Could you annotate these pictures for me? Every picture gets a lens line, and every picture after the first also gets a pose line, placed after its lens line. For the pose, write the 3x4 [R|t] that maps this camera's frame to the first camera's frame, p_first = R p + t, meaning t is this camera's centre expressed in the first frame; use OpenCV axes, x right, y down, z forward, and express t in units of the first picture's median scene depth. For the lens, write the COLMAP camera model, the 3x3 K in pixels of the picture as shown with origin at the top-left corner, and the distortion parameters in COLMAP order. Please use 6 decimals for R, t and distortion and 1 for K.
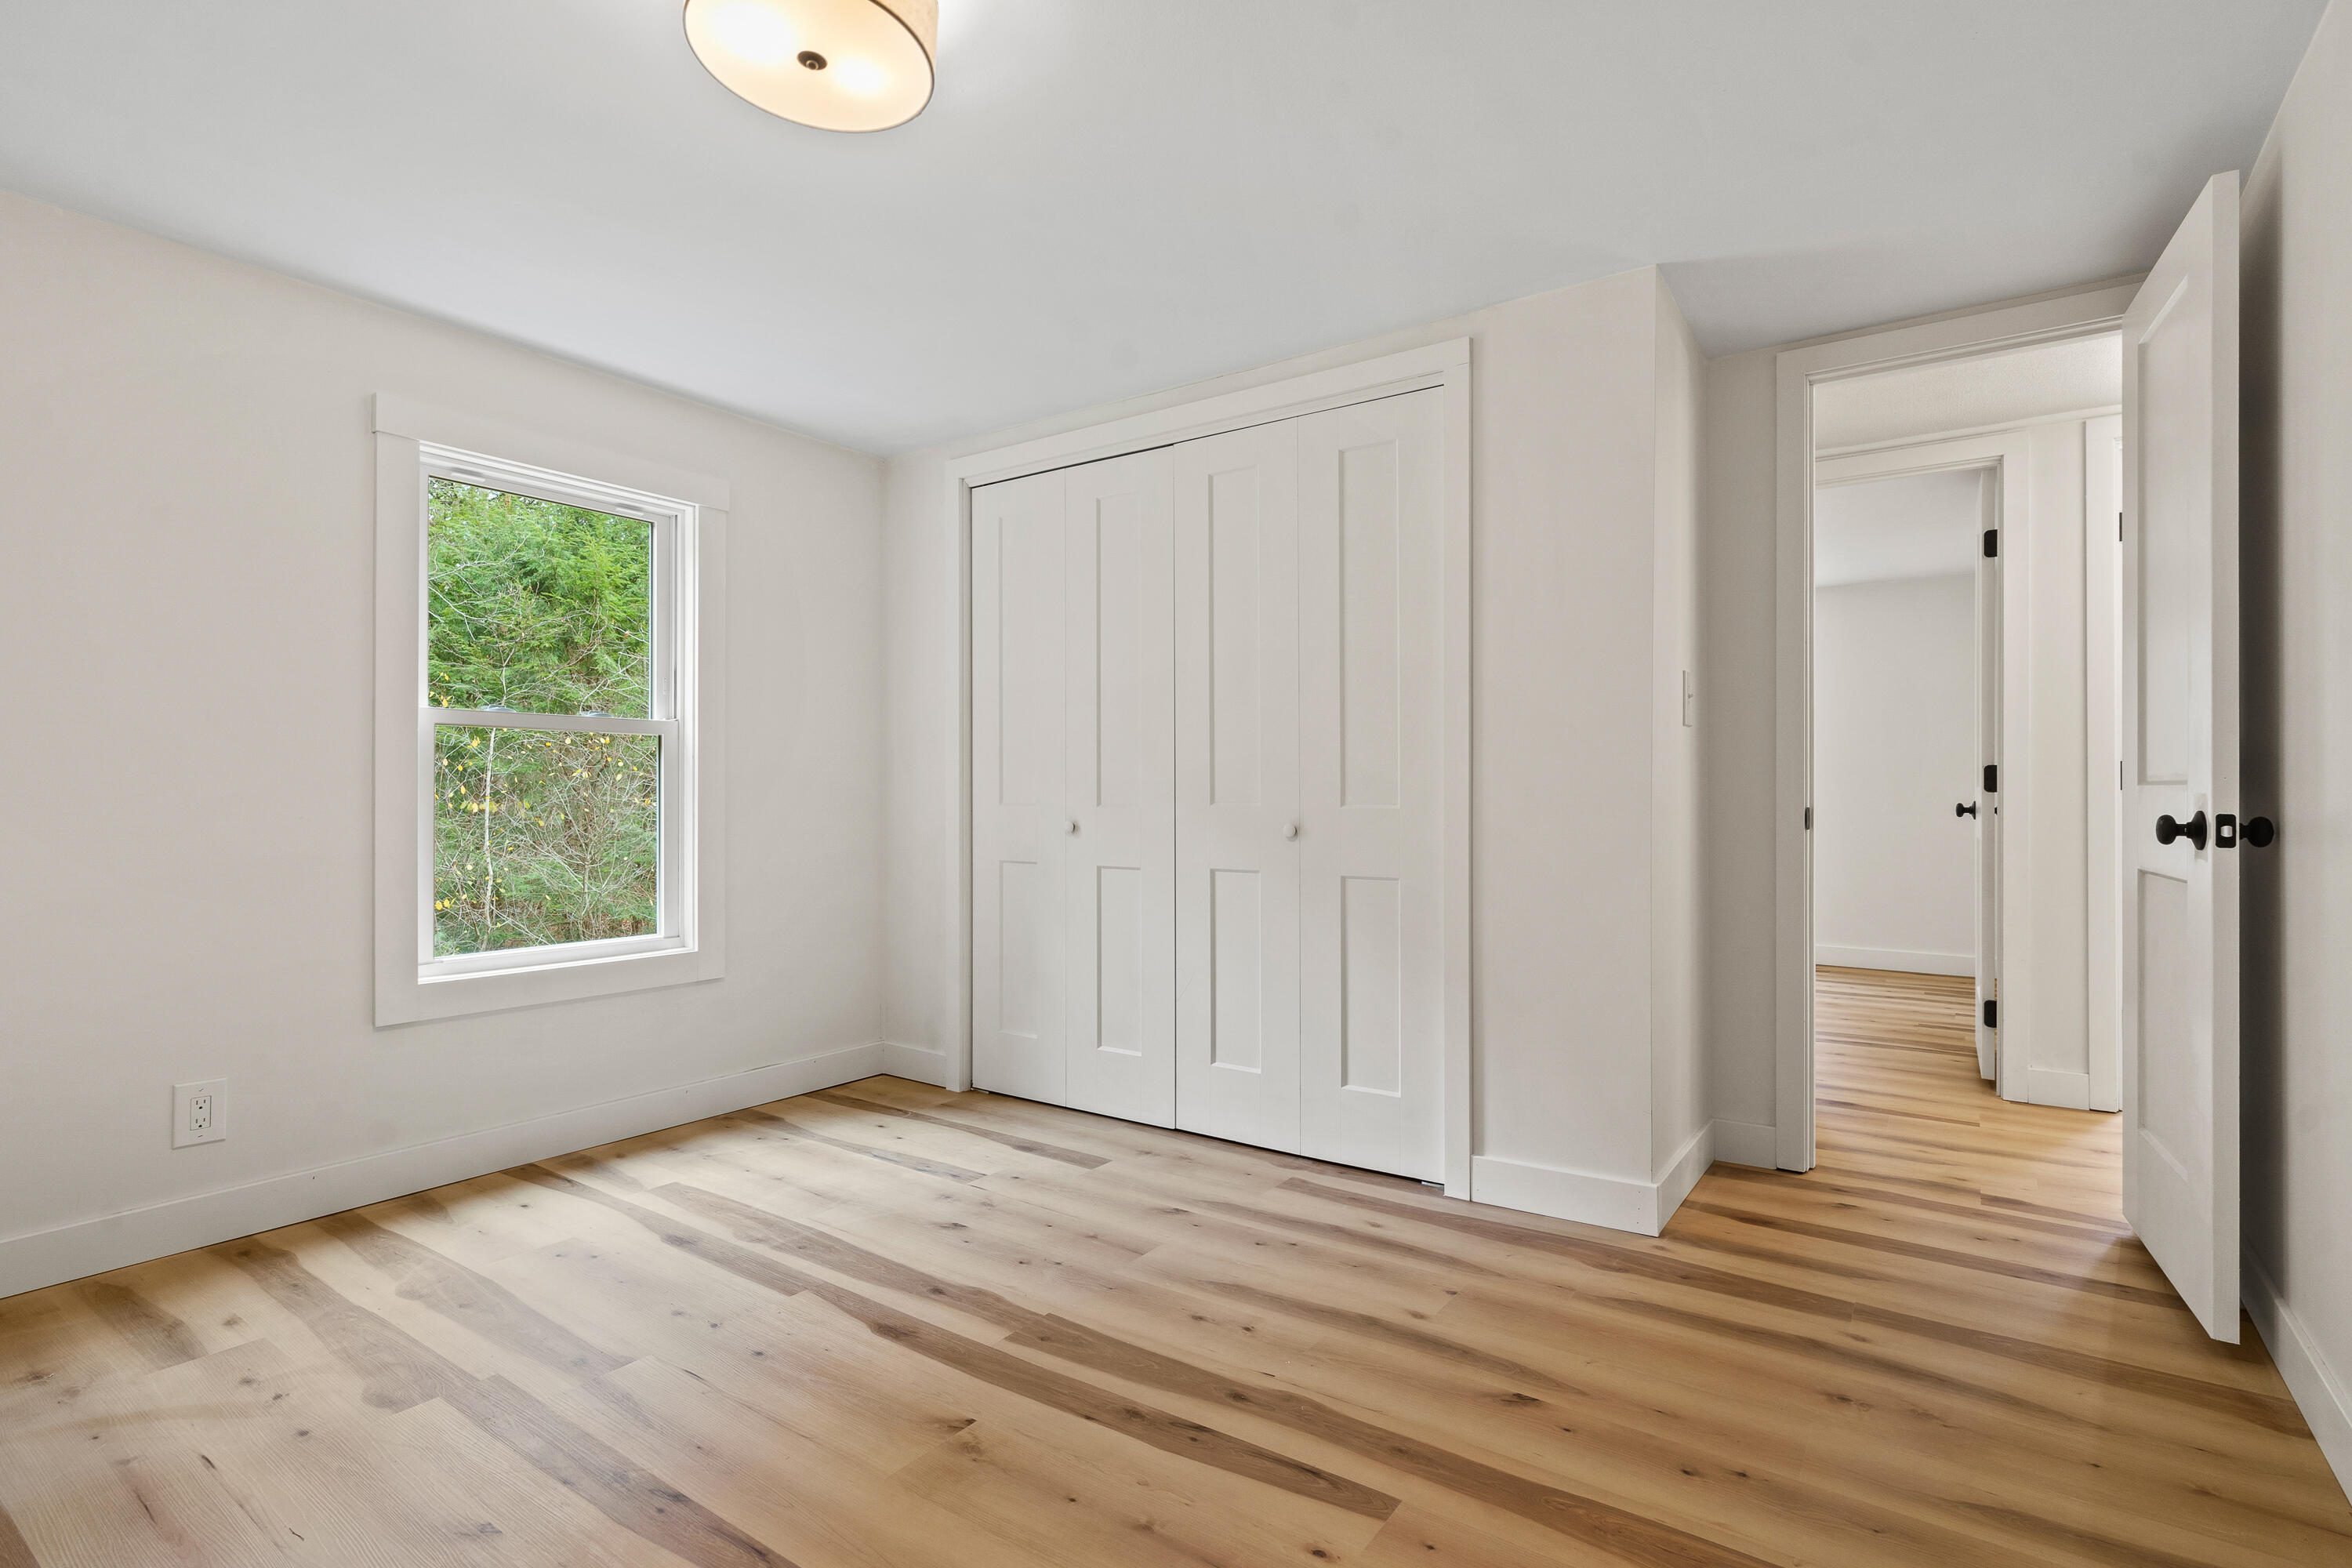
lens RADIAL K [[1128.4, 0, 1173.8], [0, 1128.4, 786.6], [0, 0, 1]] dist [-0.016064, 0.002426]
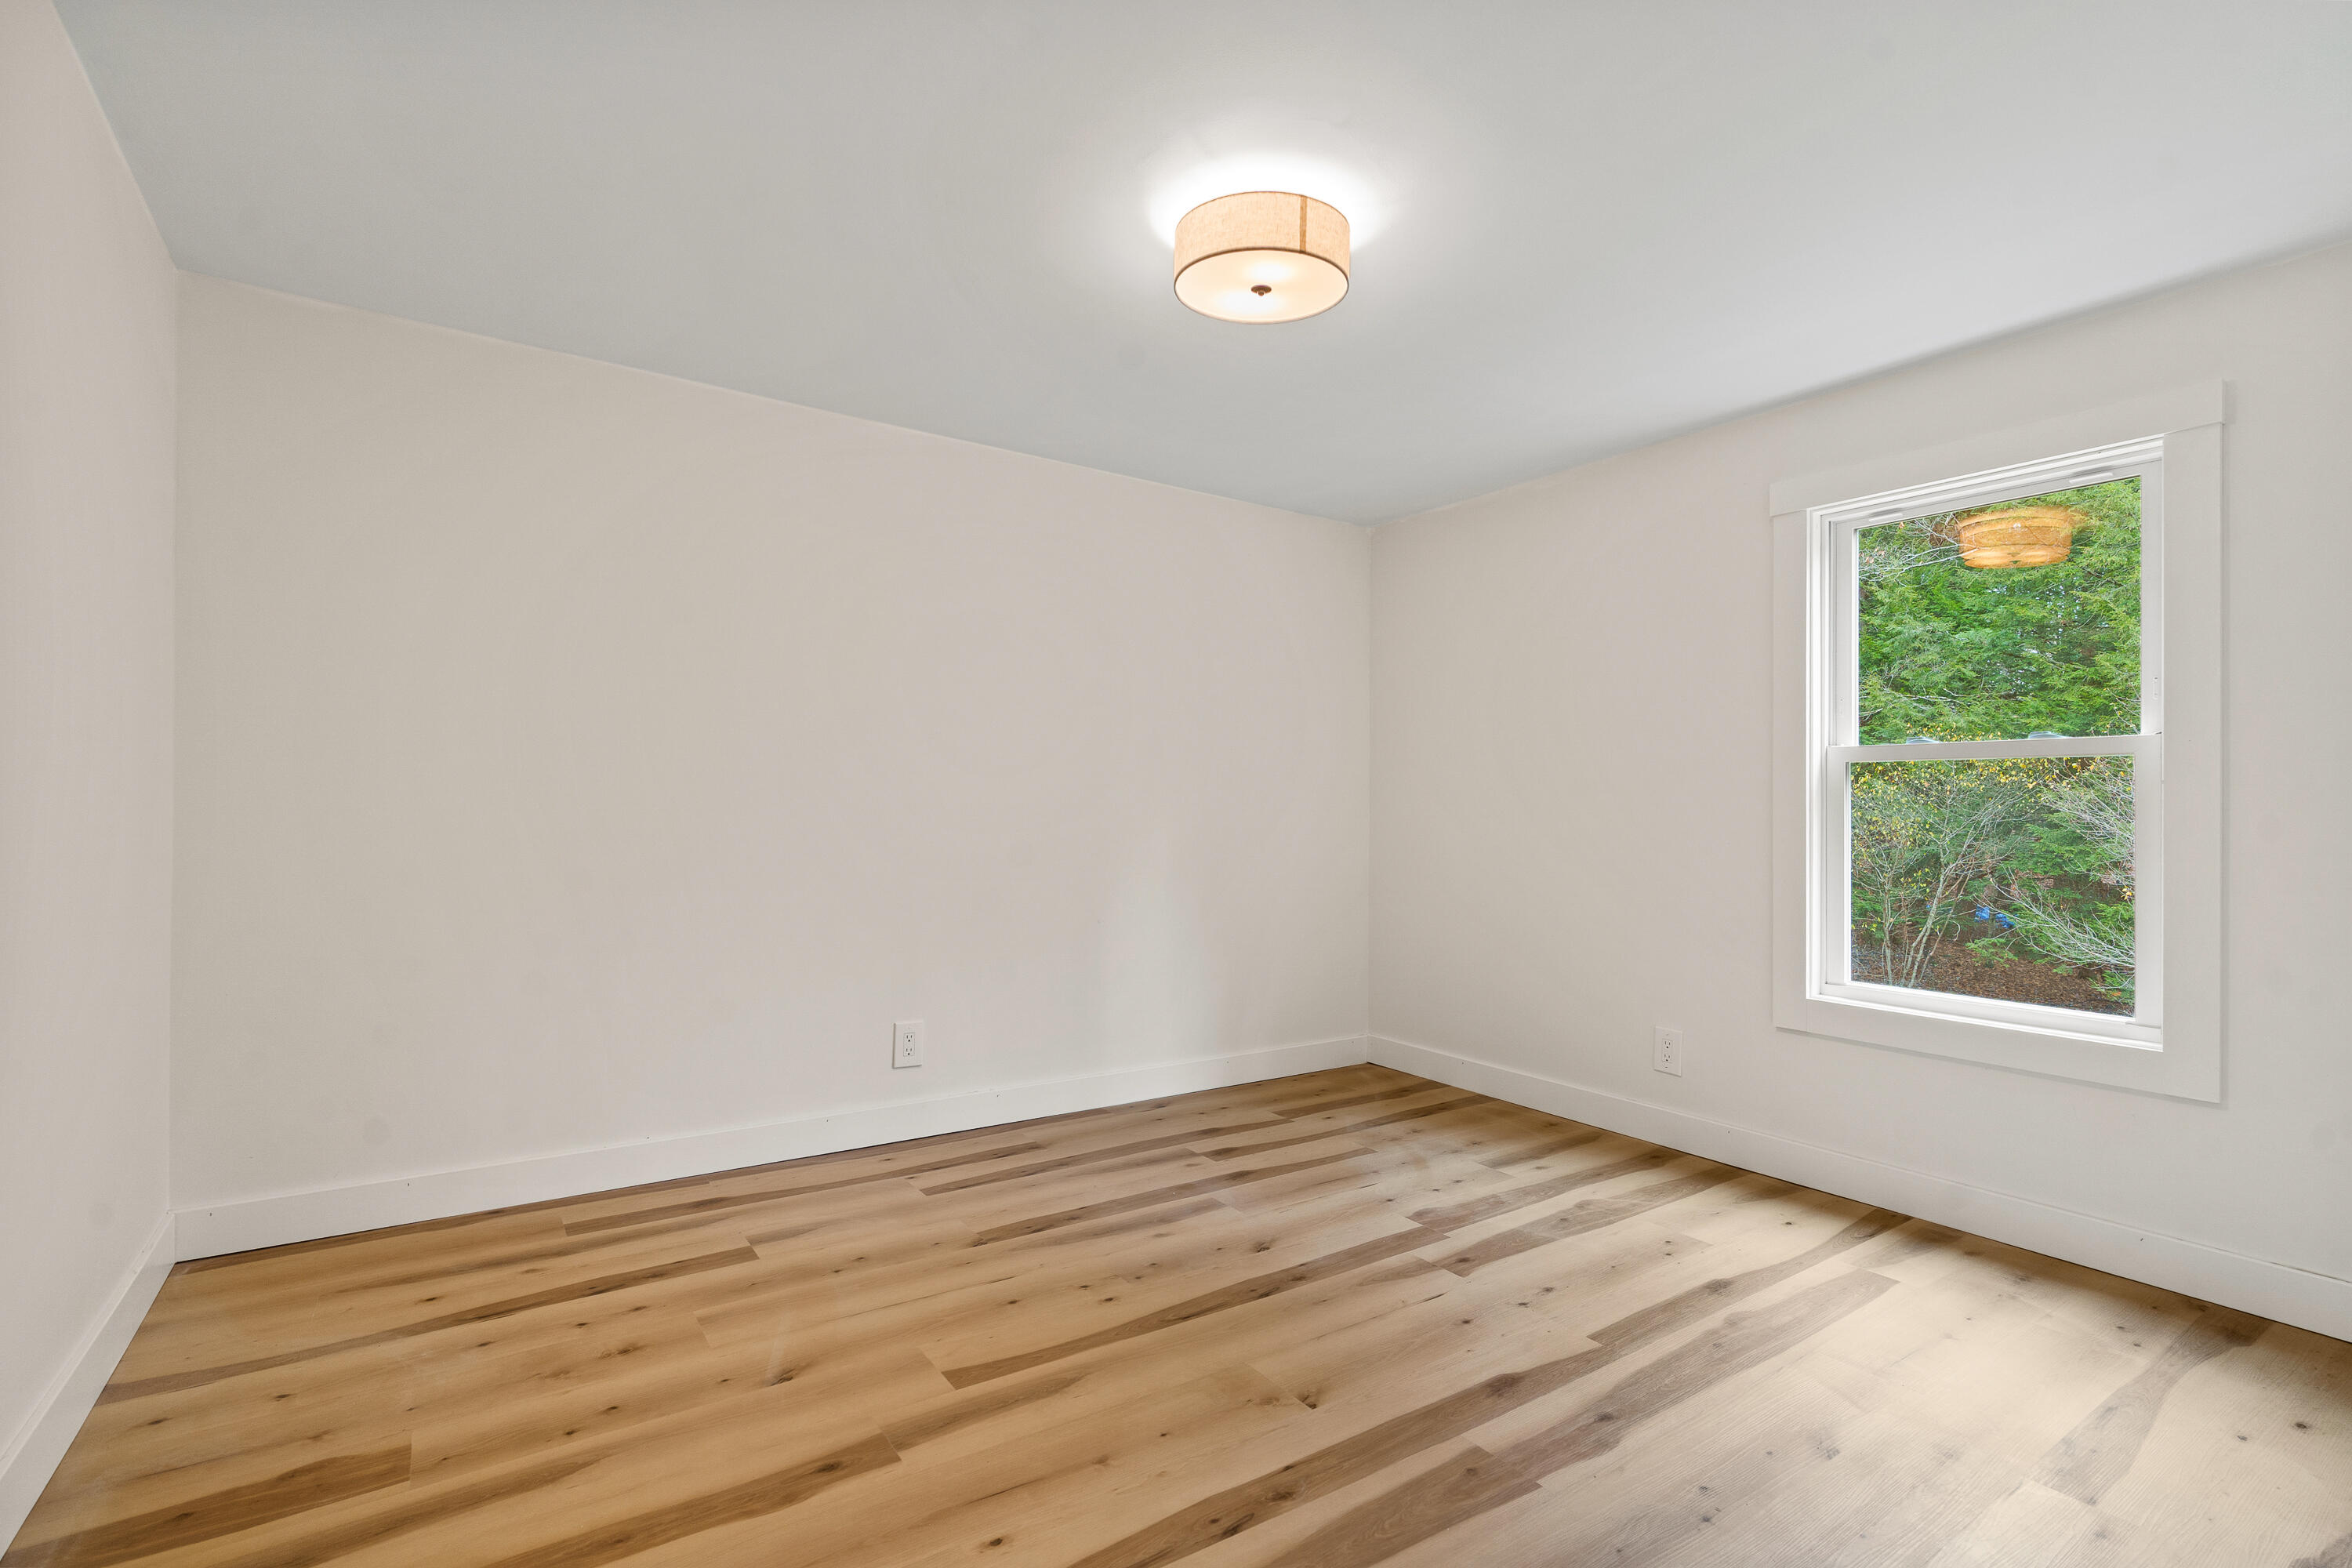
lens RADIAL K [[1081.2, 0, 1193.8], [0, 1081.2, 815.7], [0, 0, 1]] dist [-0.004016, 0.001361]
pose [[-0.353220, 0.003186, -0.935535, 0.625601], [-0.003773, 0.999981, 0.004830, -0.010293], [0.935533, 0.005235, -0.353201, 0.936515]]
